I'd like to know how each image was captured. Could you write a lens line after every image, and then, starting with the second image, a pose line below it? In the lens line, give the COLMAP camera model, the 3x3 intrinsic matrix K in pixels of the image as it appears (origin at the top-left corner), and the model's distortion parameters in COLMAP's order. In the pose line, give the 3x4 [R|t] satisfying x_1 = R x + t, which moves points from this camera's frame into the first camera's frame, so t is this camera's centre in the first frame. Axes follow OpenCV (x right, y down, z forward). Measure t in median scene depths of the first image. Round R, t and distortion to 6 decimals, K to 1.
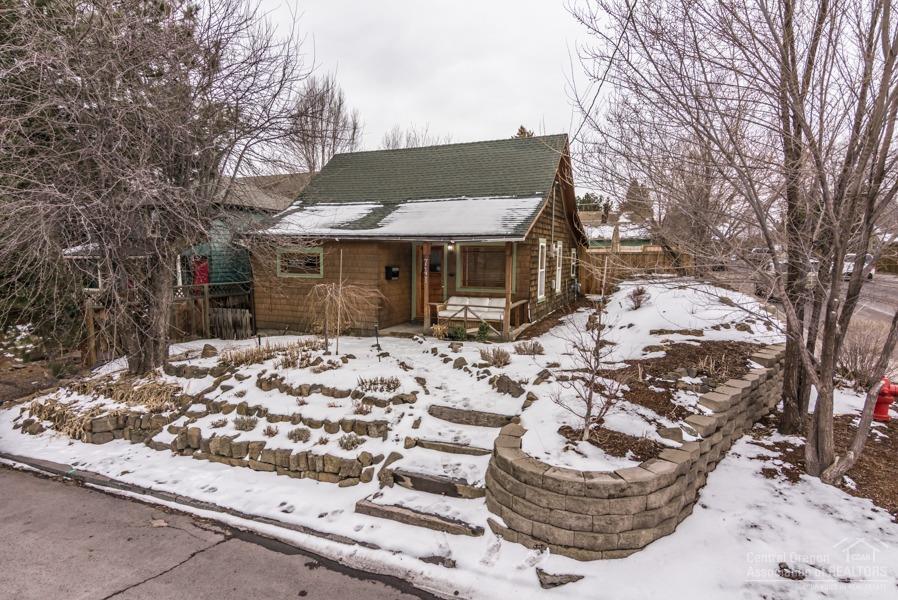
lens RADIAL K [[469.3, 0, 449.1], [0, 469.3, 301.5], [0, 0, 1]] dist [0.002509, -0.001515]
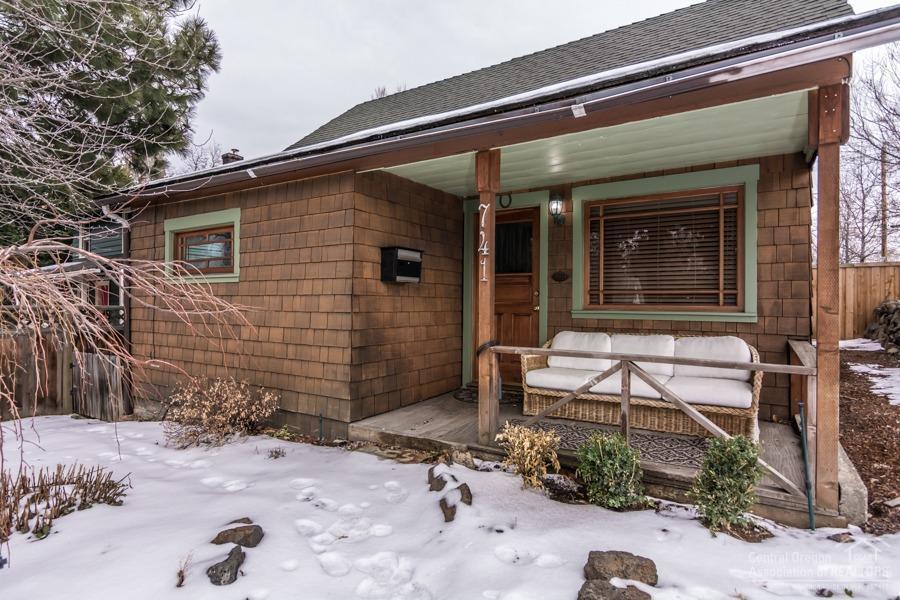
lens RADIAL K [[470.3, 0, 449.0], [0, 470.3, 302.4], [0, 0, 1]] dist [0.002509, -0.001515]
pose [[0.981897, -0.006292, -0.189310, -0.012435], [-0.012350, 0.995195, -0.097134, 0.004540], [0.189011, 0.097713, 0.977101, 0.646994]]
